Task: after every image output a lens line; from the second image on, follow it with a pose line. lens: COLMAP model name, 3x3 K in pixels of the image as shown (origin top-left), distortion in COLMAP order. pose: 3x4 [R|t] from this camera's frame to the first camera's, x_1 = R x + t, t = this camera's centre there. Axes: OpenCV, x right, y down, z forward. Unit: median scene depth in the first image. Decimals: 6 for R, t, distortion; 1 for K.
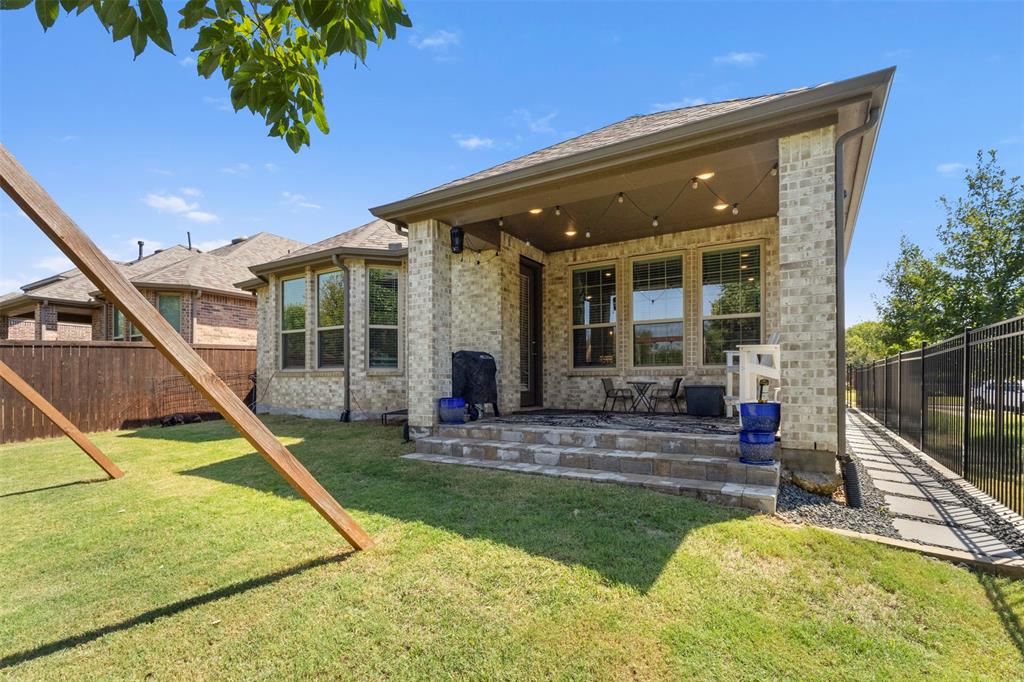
lens RADIAL K [[473.5, 0, 519.4], [0, 473.5, 379.4], [0, 0, 1]] dist [-0.002331, 0.001465]
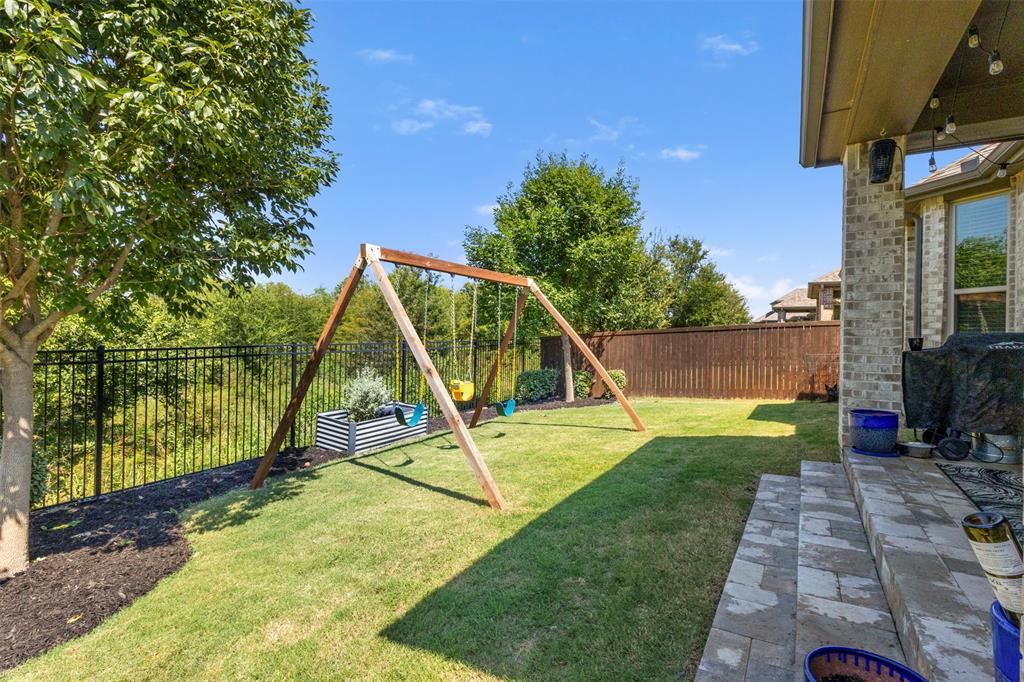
lens RADIAL K [[473.5, 0, 510.3], [0, 473.5, 339.2], [0, 0, 1]] dist [-0.002331, 0.001465]
pose [[0.013604, -0.000512, -0.999907, 0.350916], [-0.009039, 0.999959, -0.000635, -0.038735], [0.999867, 0.009047, 0.013599, 0.362586]]
